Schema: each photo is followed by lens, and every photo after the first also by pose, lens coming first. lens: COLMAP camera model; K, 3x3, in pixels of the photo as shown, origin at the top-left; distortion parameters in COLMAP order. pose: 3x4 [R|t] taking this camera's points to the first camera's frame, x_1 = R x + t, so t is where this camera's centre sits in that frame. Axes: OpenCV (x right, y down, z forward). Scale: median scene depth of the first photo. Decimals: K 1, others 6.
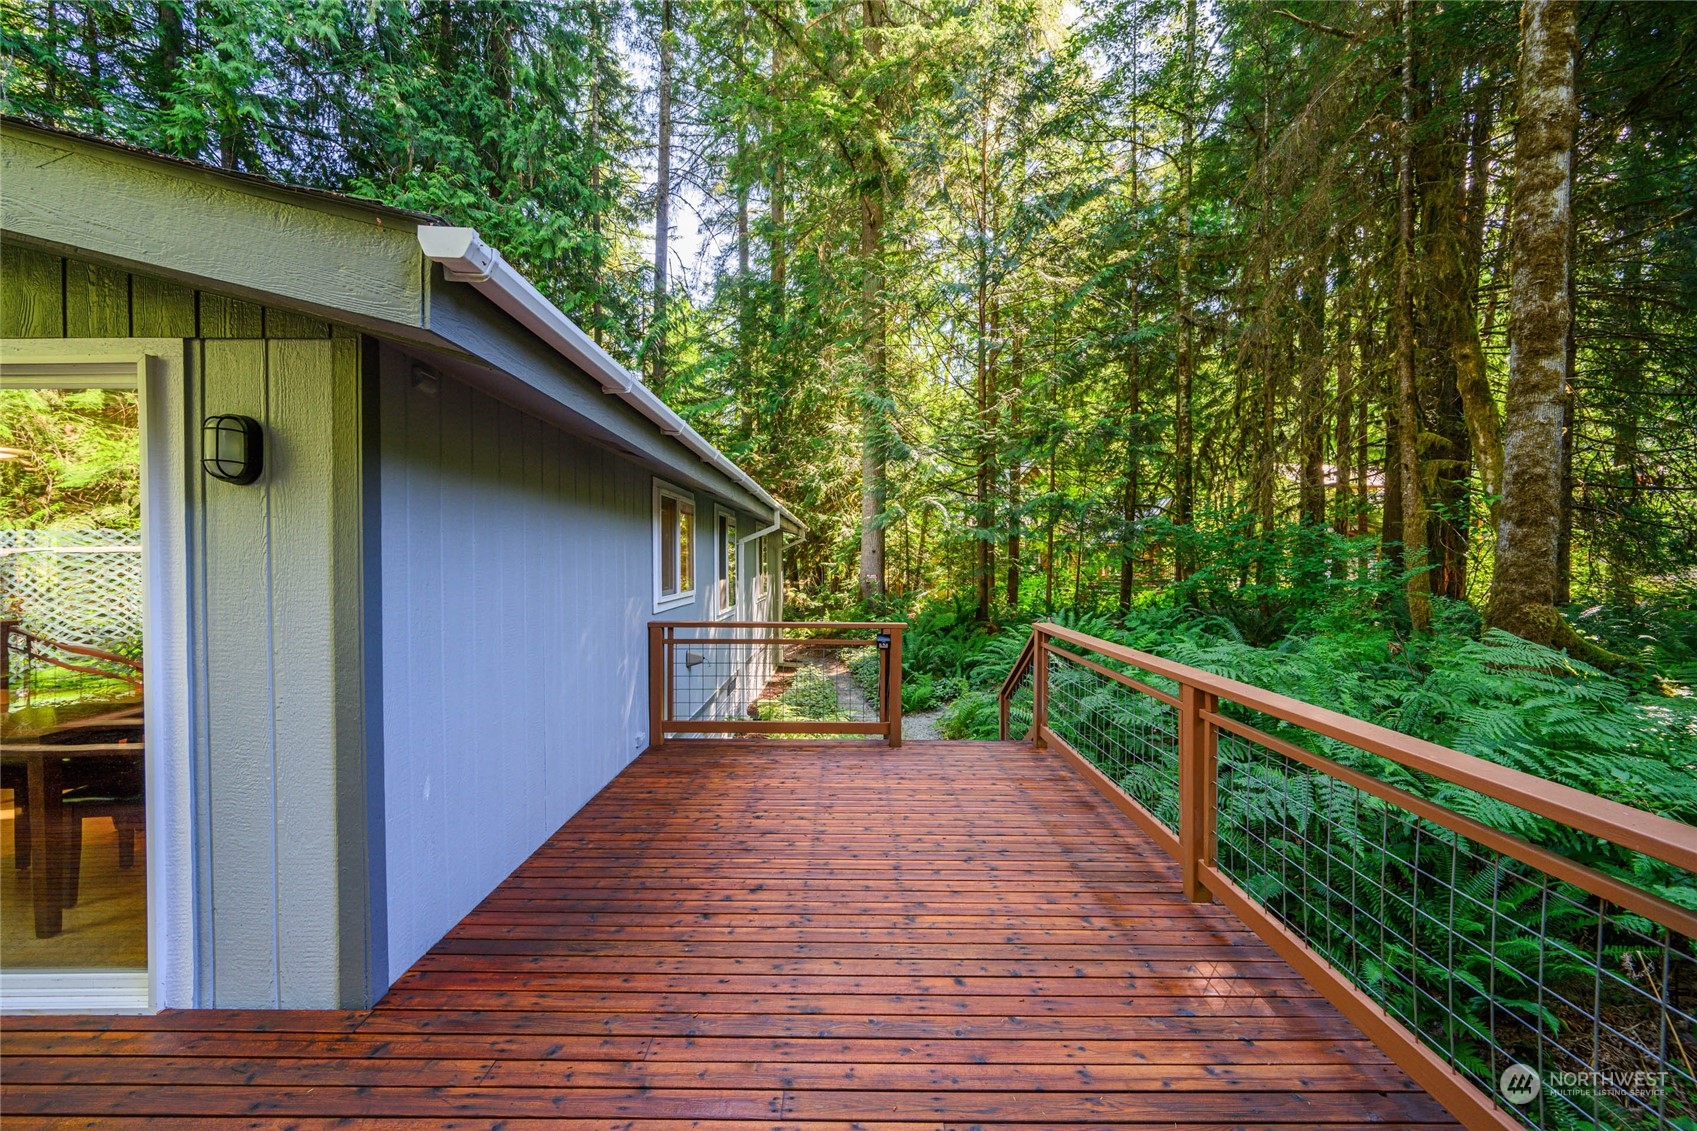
lens RADIAL K [[664.7, 0, 848.5], [0, 664.7, 565.5], [0, 0, 1]] dist [0.000515, -0.000096]
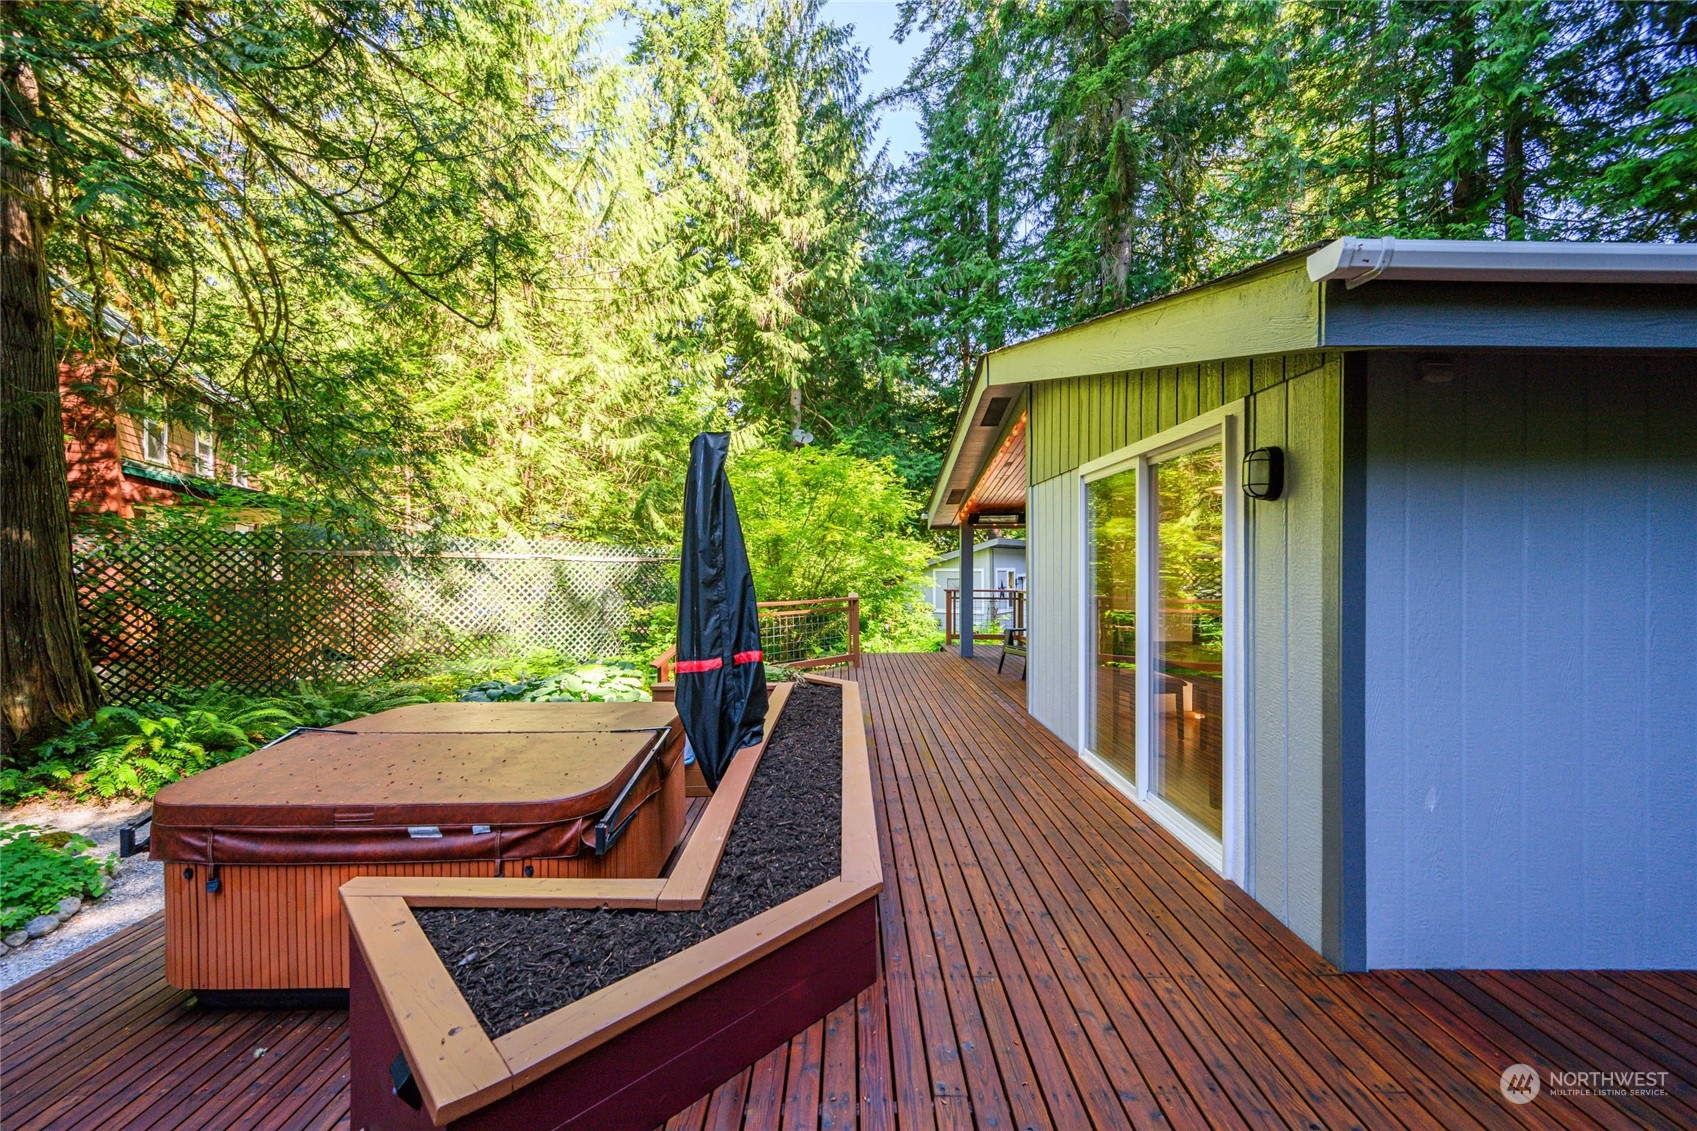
lens RADIAL K [[664.7, 0, 848.5], [0, 664.7, 565.5], [0, 0, 1]] dist [0.000515, -0.000096]
pose [[0.001602, 0.007975, -0.999967, 0.361671], [-0.007472, 0.999940, 0.007963, -0.000730], [0.999971, 0.007459, 0.001661, 0.185046]]
